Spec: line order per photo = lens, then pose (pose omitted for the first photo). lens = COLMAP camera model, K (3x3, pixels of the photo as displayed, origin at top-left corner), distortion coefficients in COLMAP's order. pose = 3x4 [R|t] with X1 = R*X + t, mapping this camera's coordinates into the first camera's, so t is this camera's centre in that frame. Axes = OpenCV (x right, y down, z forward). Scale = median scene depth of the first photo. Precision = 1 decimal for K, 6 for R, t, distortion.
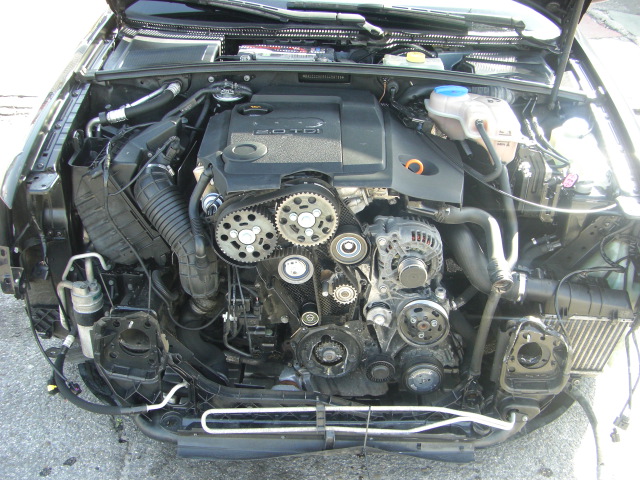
lens RADIAL K [[732.0, 0, 322.1], [0, 732.0, 272.0], [0, 0, 1]] dist [-0.159527, 0.062631]
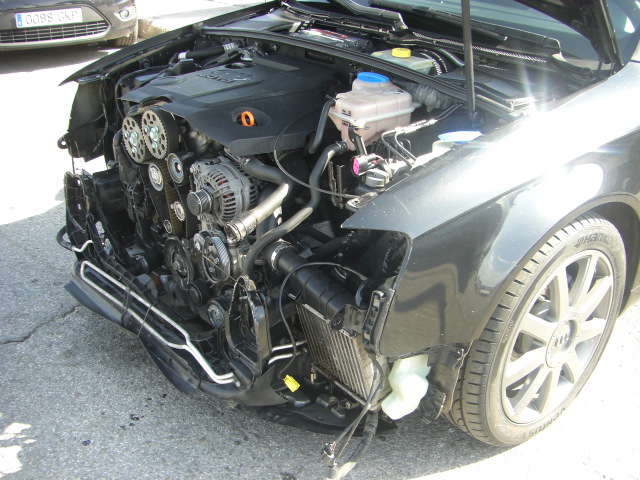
lens RADIAL K [[728.9, 0, 320.8], [0, 728.9, 259.2], [0, 0, 1]] dist [-0.179353, 0.017243]
pose [[0.658519, 0.327717, -0.677461, 0.975038], [-0.399154, 0.915248, 0.054751, -0.052371], [0.637988, 0.234357, 0.733518, 0.306593]]
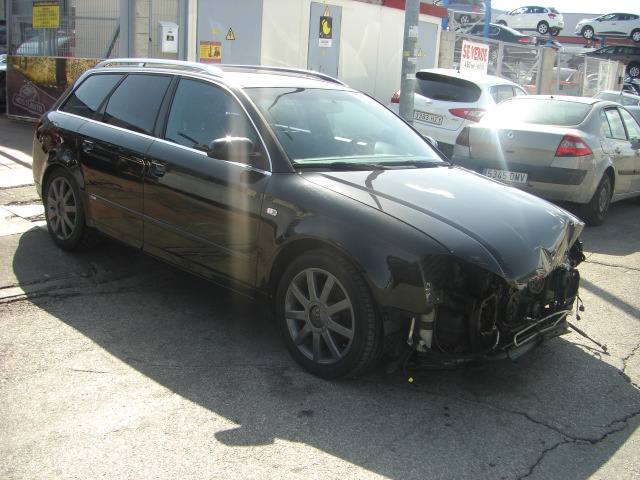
lens RADIAL K [[732.0, 0, 322.1], [0, 732.0, 272.0], [0, 0, 1]] dist [-0.159527, 0.062631]
pose [[0.675859, -0.180476, 0.714592, -1.948828], [0.354637, 0.929572, -0.100644, 0.030881], [-0.646101, 0.321442, 0.692263, -0.150406]]
